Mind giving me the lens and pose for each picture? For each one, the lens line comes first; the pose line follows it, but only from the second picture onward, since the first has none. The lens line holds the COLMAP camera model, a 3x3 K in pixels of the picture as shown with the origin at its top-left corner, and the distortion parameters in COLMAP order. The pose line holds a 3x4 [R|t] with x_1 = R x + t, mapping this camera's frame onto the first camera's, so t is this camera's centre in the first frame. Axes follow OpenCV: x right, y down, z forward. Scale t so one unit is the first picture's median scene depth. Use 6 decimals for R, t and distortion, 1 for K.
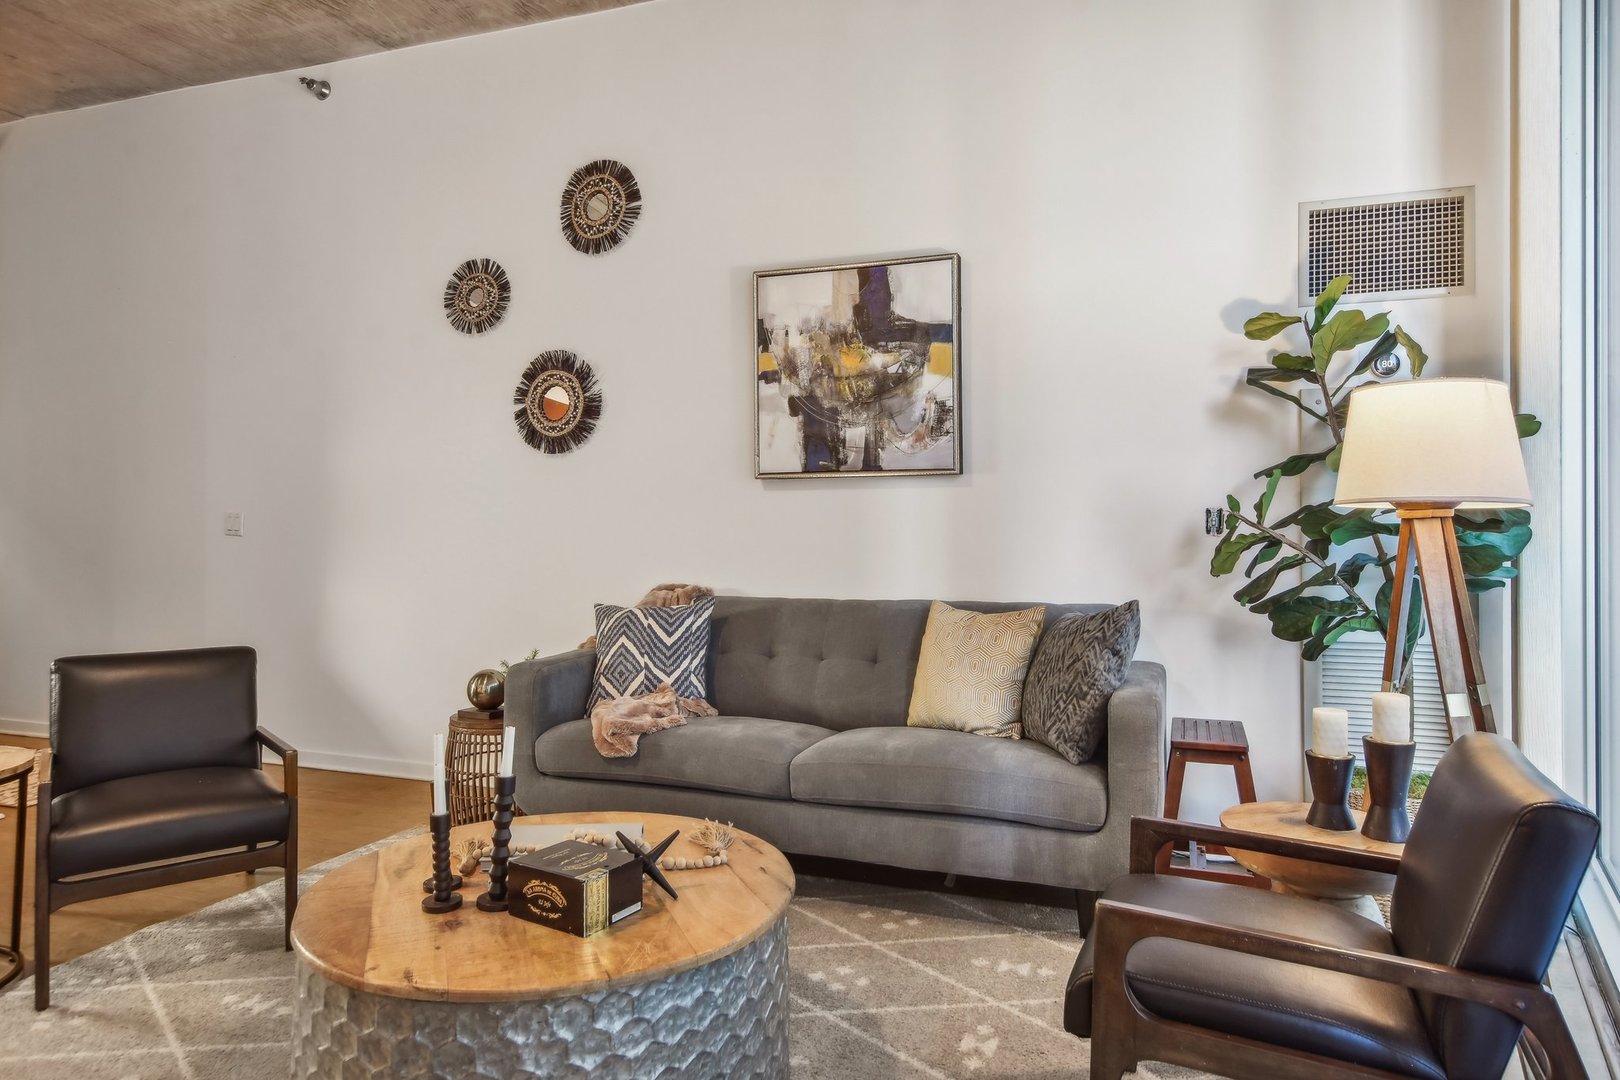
lens RADIAL K [[1022.2, 0, 744.9], [0, 1022.2, 523.2], [0, 0, 1]] dist [0.006556, 0.007253]
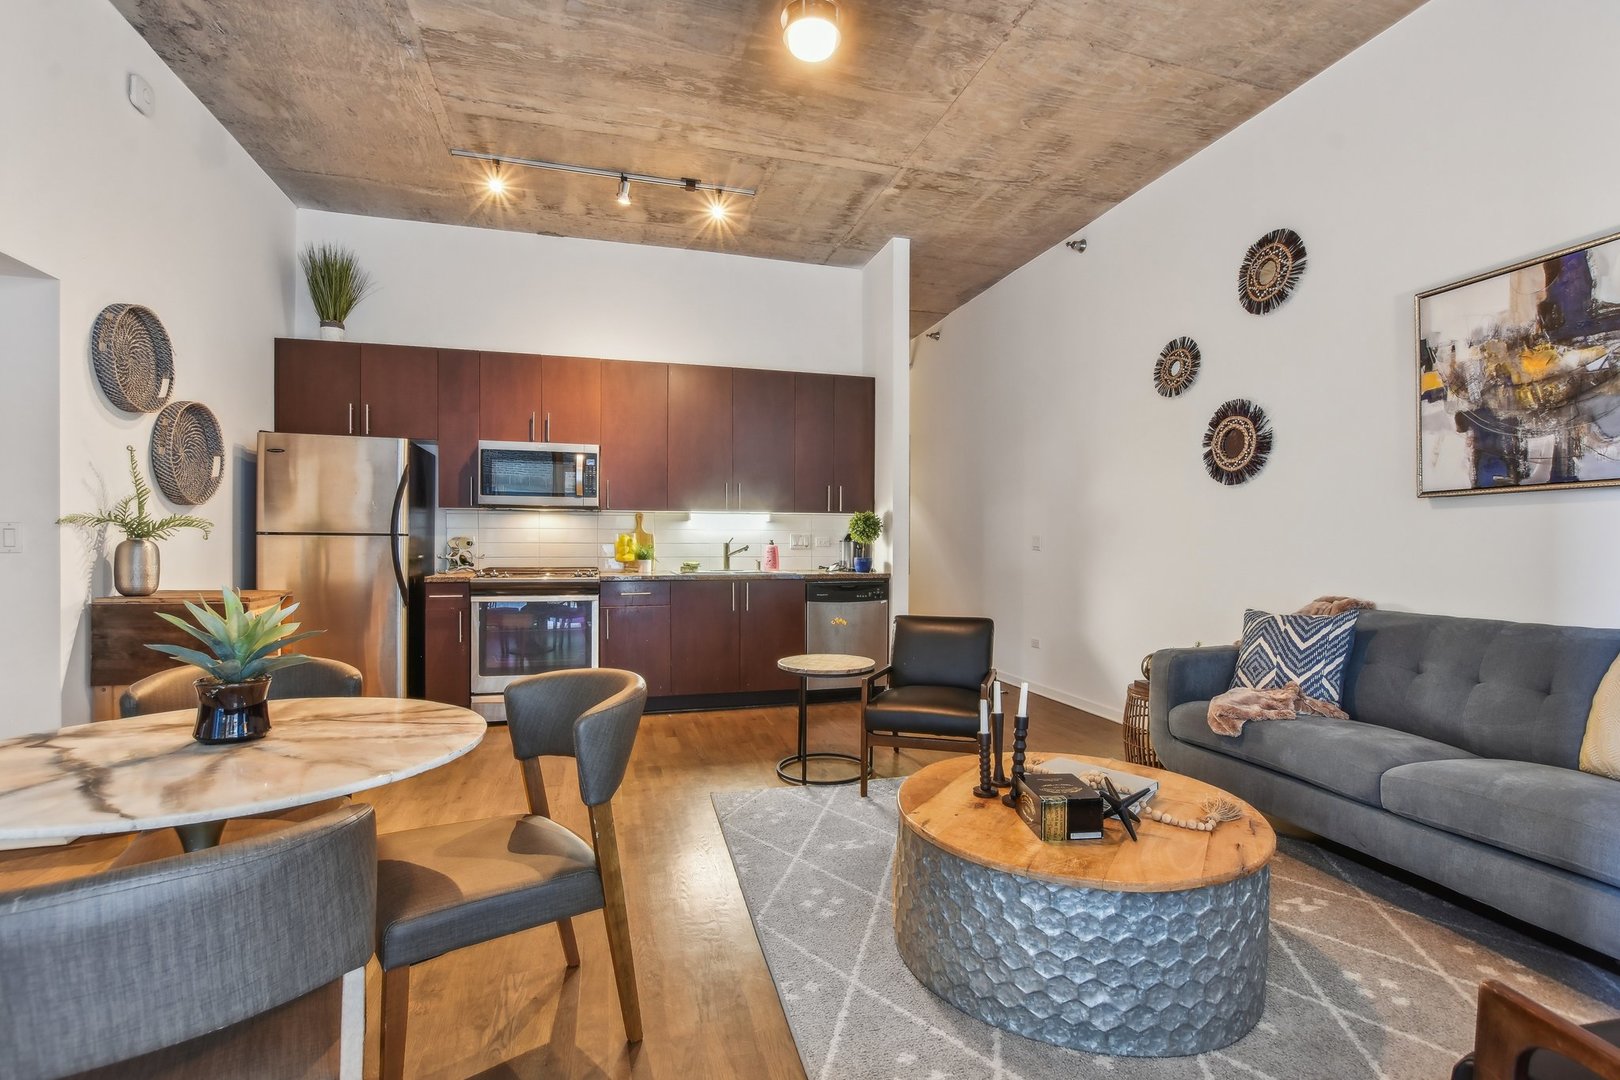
lens RADIAL K [[719.5, 0, 812.6], [0, 719.5, 553.8], [0, 0, 1]] dist [-0.015904, 0.002985]
pose [[0.598009, 0.012299, -0.801395, 0.224537], [-0.000084, 0.999883, 0.015282, 0.001762], [0.801490, -0.009072, 0.597940, 0.093754]]
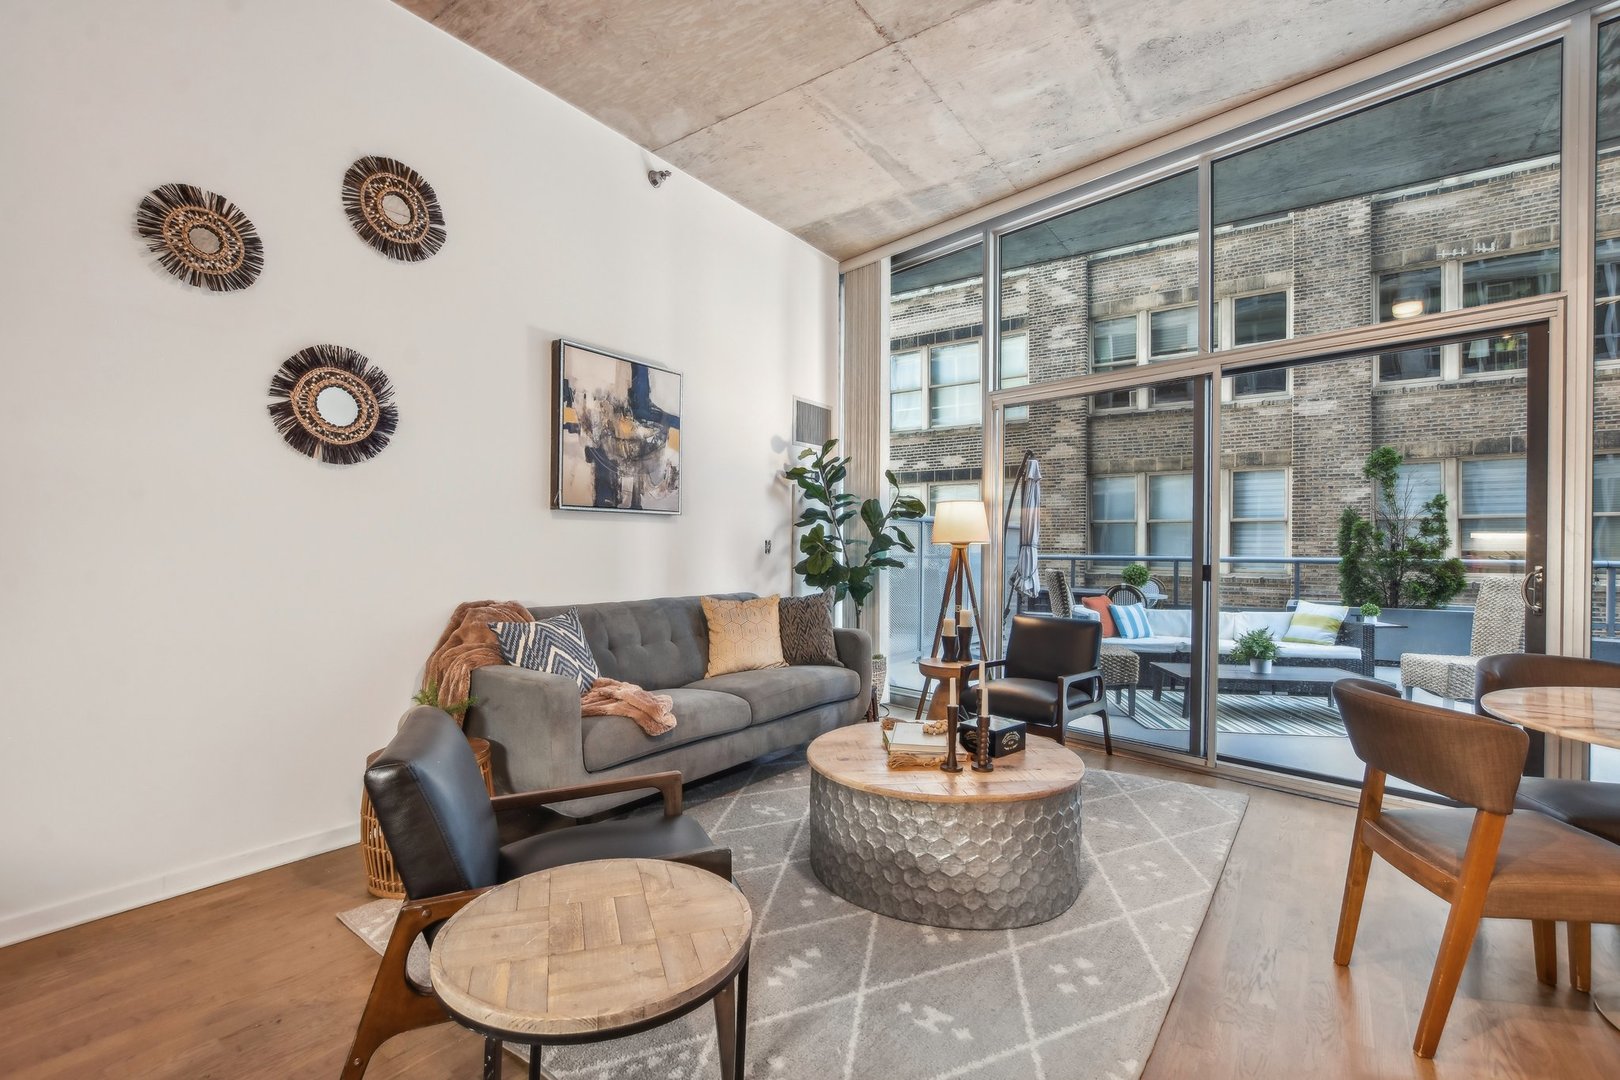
lens RADIAL K [[719.5, 0, 816.2], [0, 719.5, 560.8], [0, 0, 1]] dist [-0.015904, 0.002985]
pose [[0.250763, -0.015870, 0.967918, -0.757152], [-0.011231, 0.999751, 0.019302, -0.002048], [-0.967983, -0.015711, 0.250523, 0.501109]]
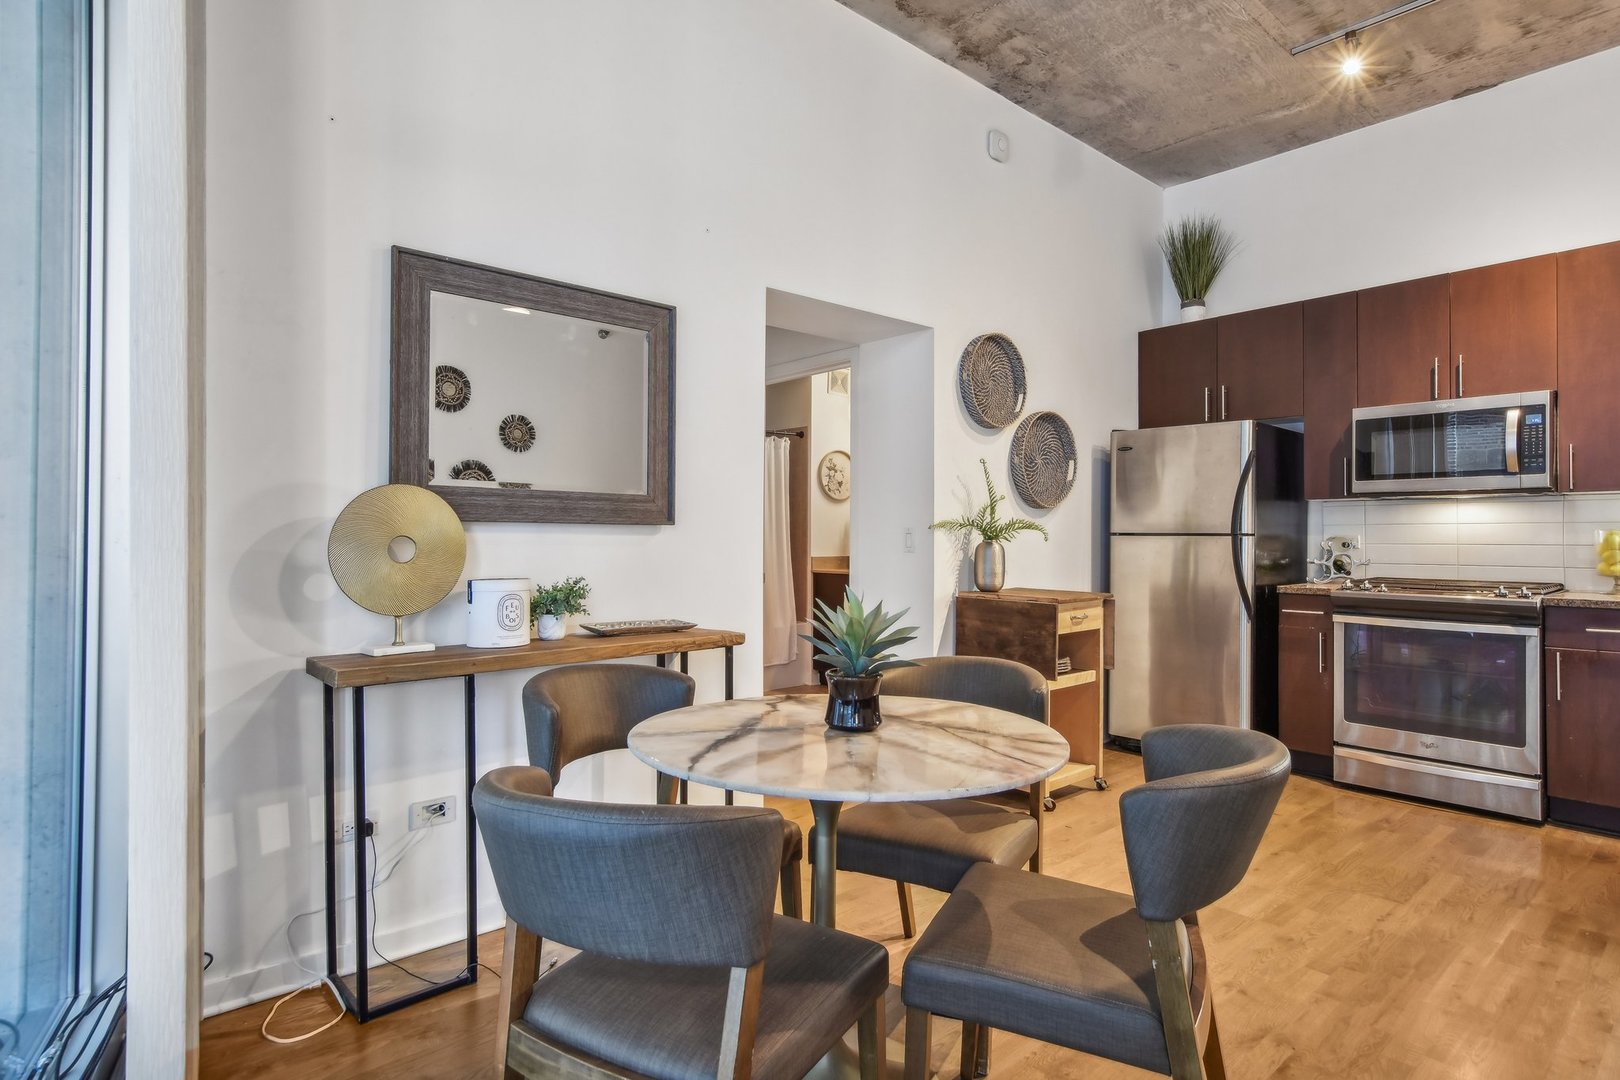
lens RADIAL K [[866.7, 0, 830.2], [0, 866.7, 532.1], [0, 0, 1]] dist [0.001541, 0.002600]
pose [[-0.444628, -0.010108, -0.895658, 0.199290], [-0.000399, 0.999938, -0.011086, -0.001679], [0.895715, -0.004572, -0.444604, 0.265509]]
